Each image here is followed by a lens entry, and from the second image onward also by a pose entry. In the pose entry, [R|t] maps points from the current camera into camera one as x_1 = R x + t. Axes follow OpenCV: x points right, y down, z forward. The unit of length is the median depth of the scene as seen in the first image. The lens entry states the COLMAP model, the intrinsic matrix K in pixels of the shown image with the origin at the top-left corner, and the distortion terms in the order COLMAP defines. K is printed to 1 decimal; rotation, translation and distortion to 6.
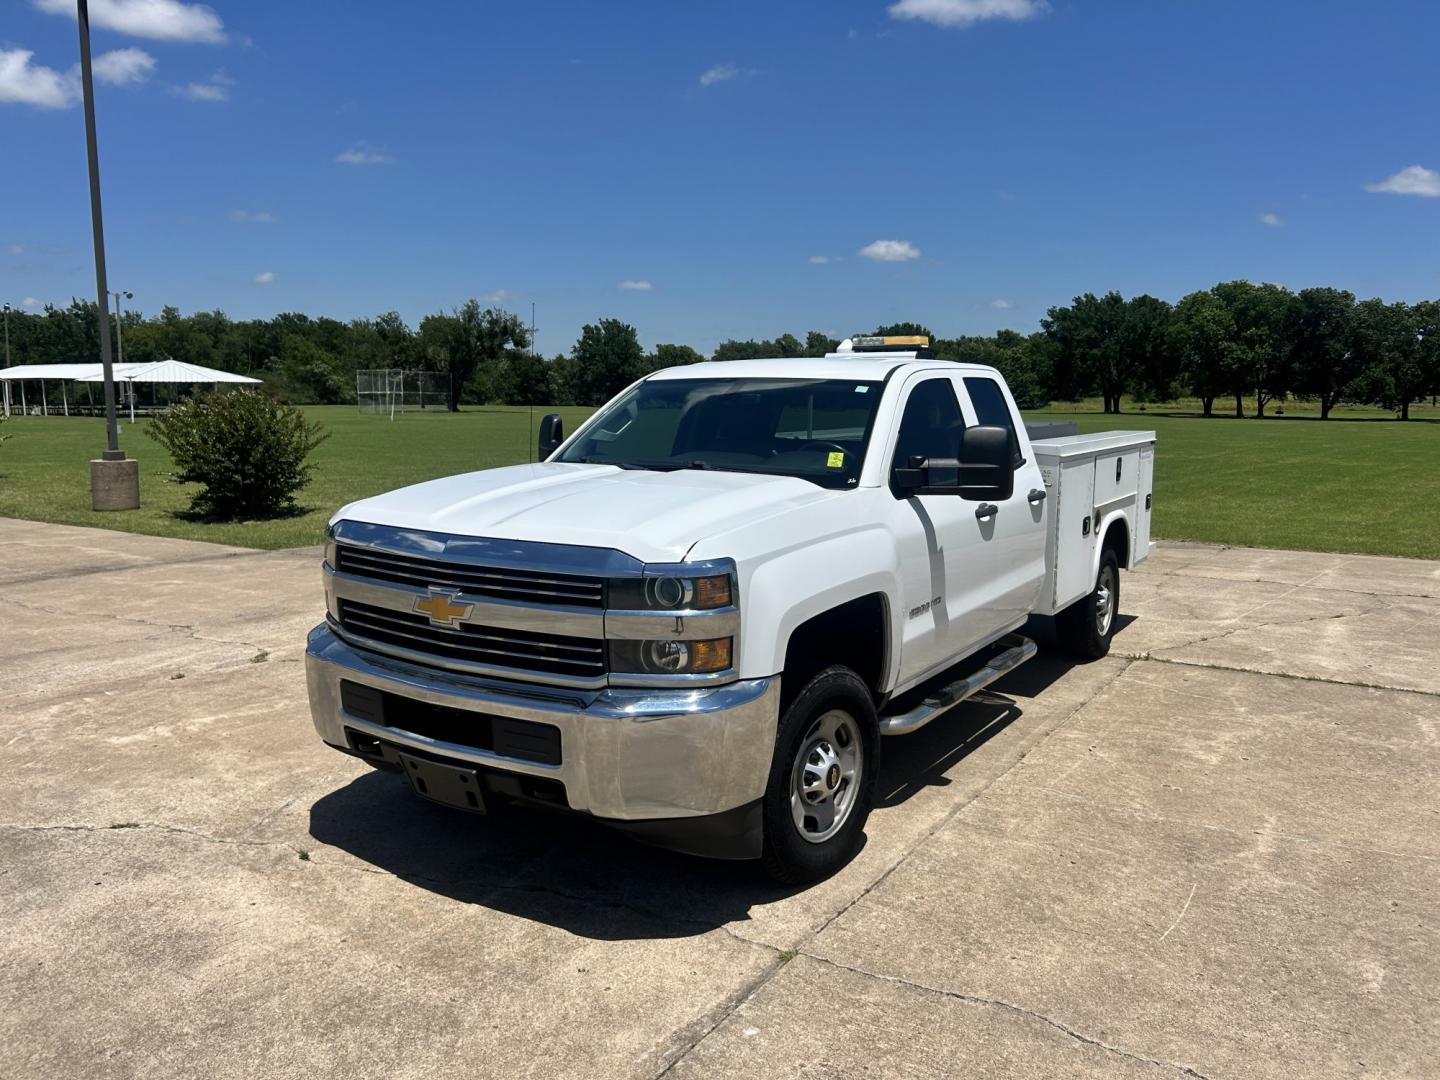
lens RADIAL K [[1096.5, 0, 702.9], [0, 1096.5, 530.2], [0, 0, 1]] dist [0.011204, 0.003593]
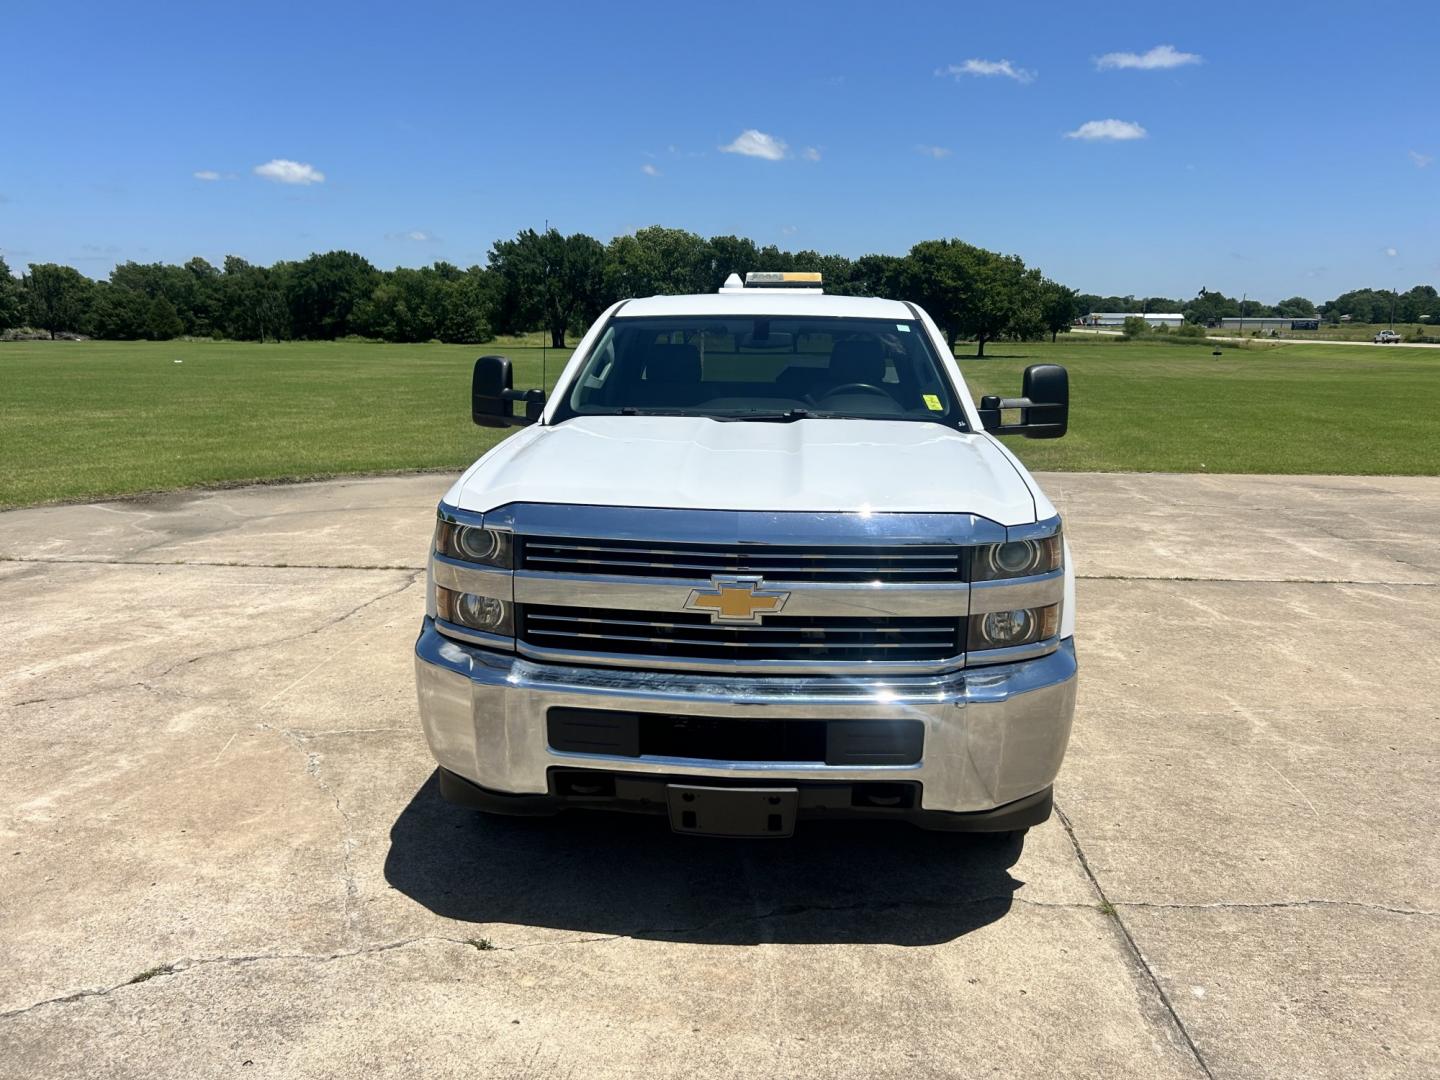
lens RADIAL K [[1095.9, 0, 720.0], [0, 1095.9, 540.0], [0, 0, 1]] dist [0.045039, -0.047964]
pose [[0.871905, -0.087673, 0.481763, -0.466463], [0.055260, 0.995173, 0.081095, -0.029755], [-0.486547, -0.044085, 0.872541, 0.219437]]
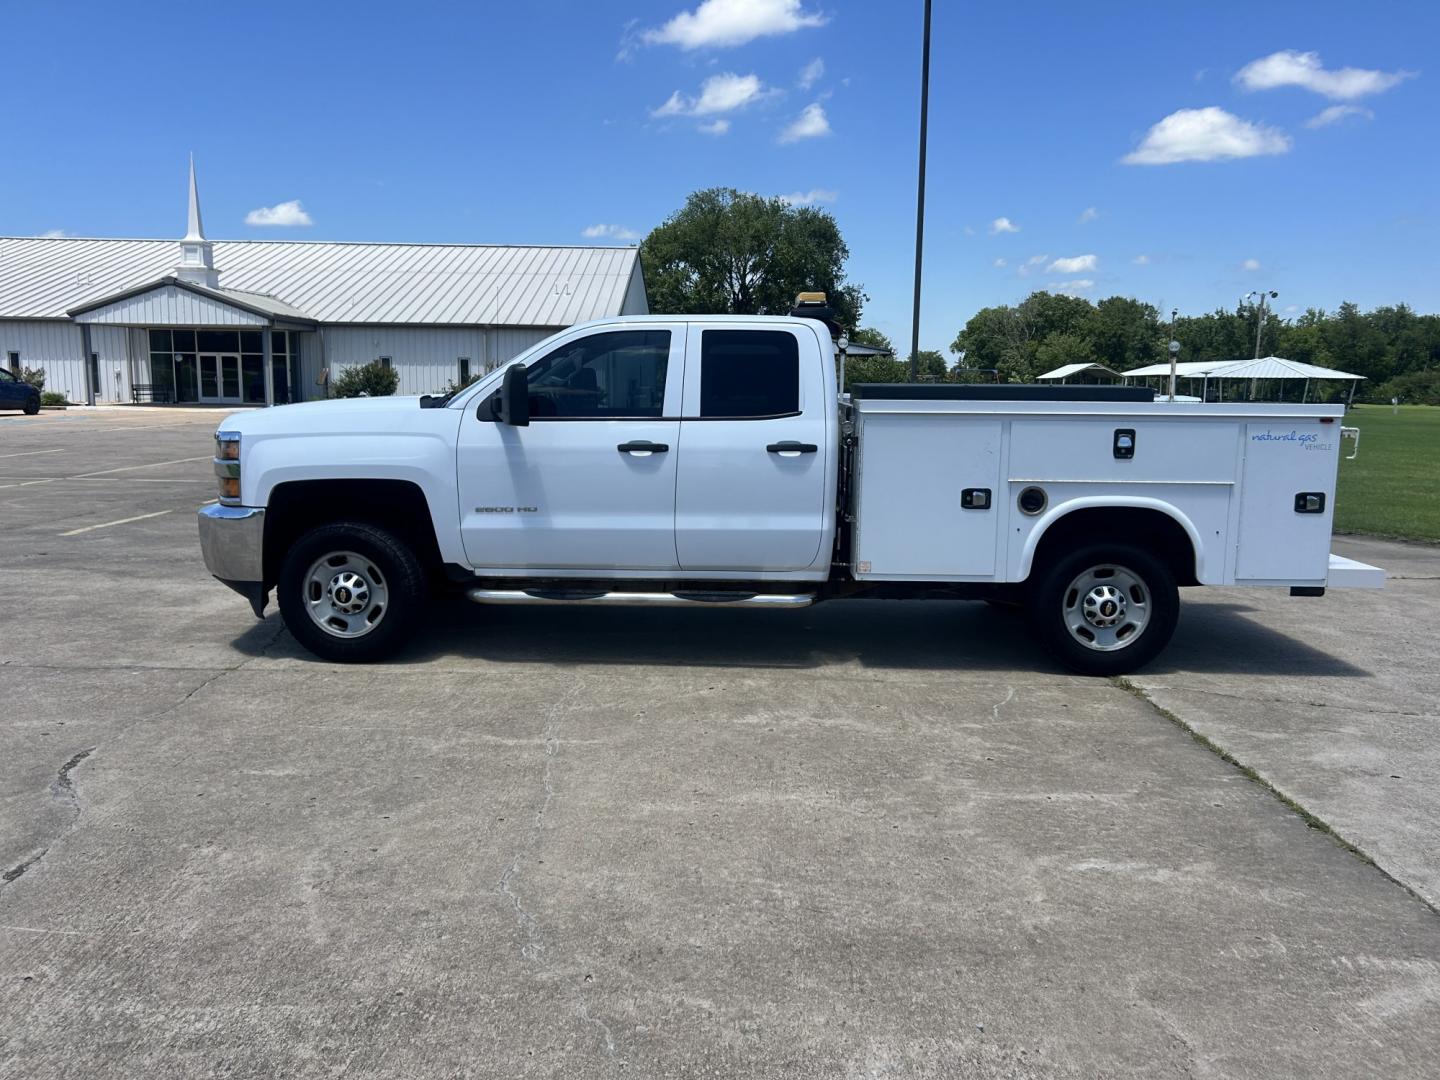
lens RADIAL K [[1077.3, 0, 720.0], [0, 1077.3, 540.0], [0, 0, 1]] dist [0.055517, -0.070145]
pose [[0.547425, 0.126919, -0.827174, 1.270971], [-0.118457, 0.990232, 0.073543, -0.014449], [0.828428, 0.057725, 0.557112, 0.471570]]
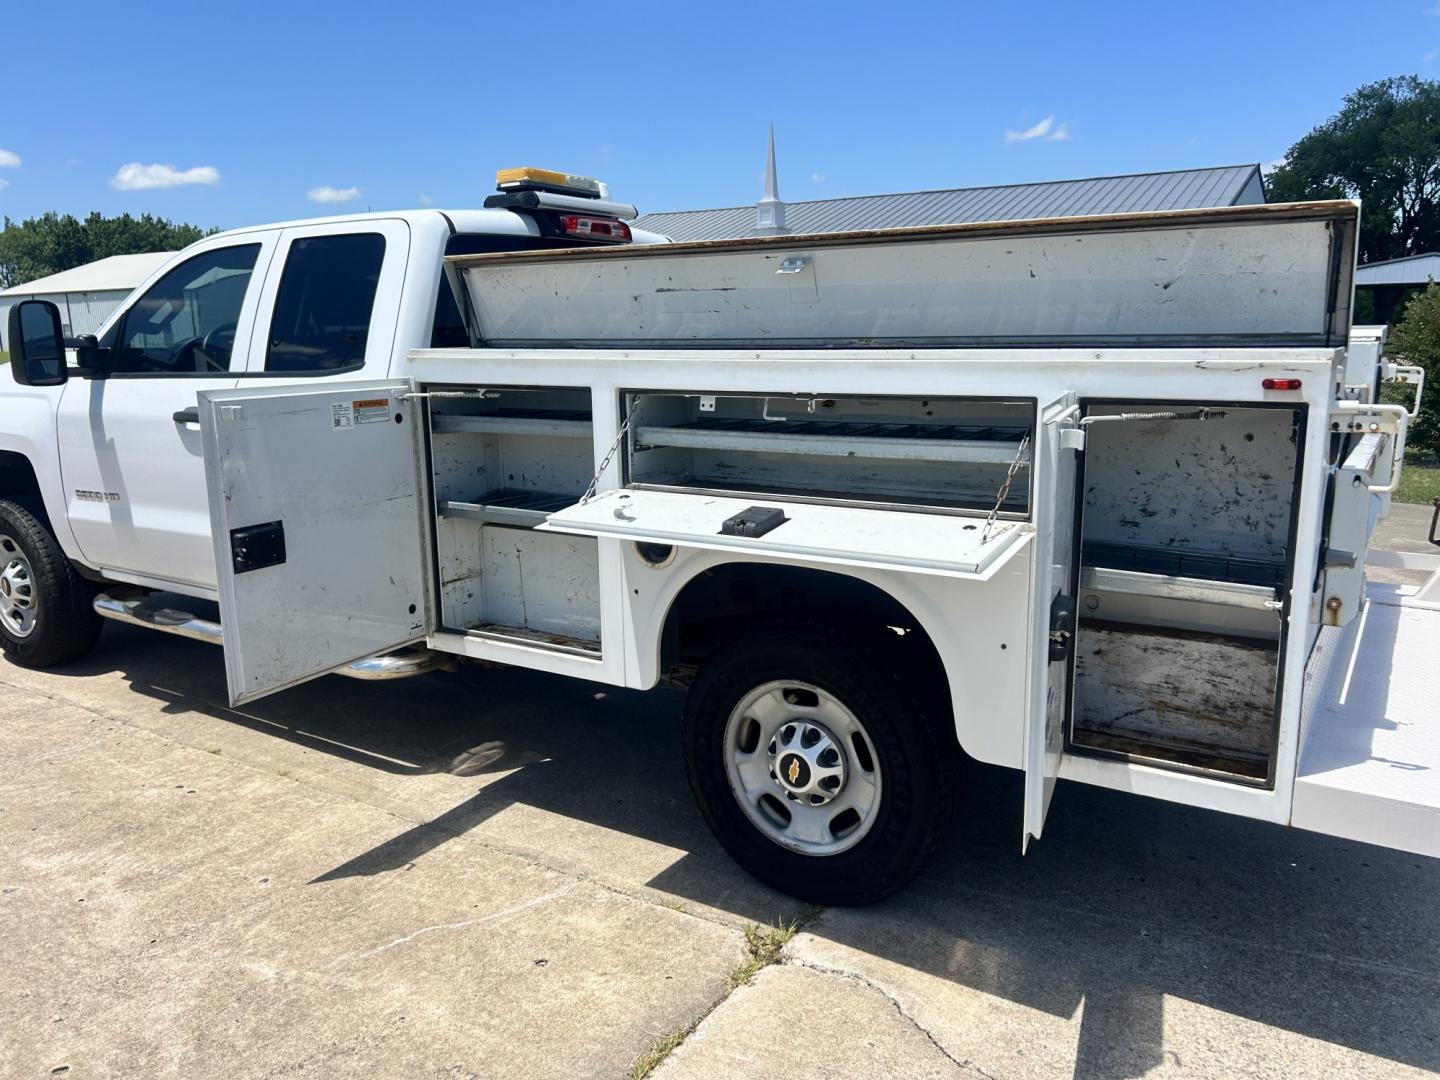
lens RADIAL K [[1093.3, 0, 734.9], [0, 1093.3, 542.7], [0, 0, 1]] dist [0.045091, -0.050197]
pose [[0.019718, 0.188604, -0.981855, 1.084136], [-0.117958, 0.975626, 0.185039, -0.124158], [0.992823, 0.112169, 0.041485, 1.402985]]
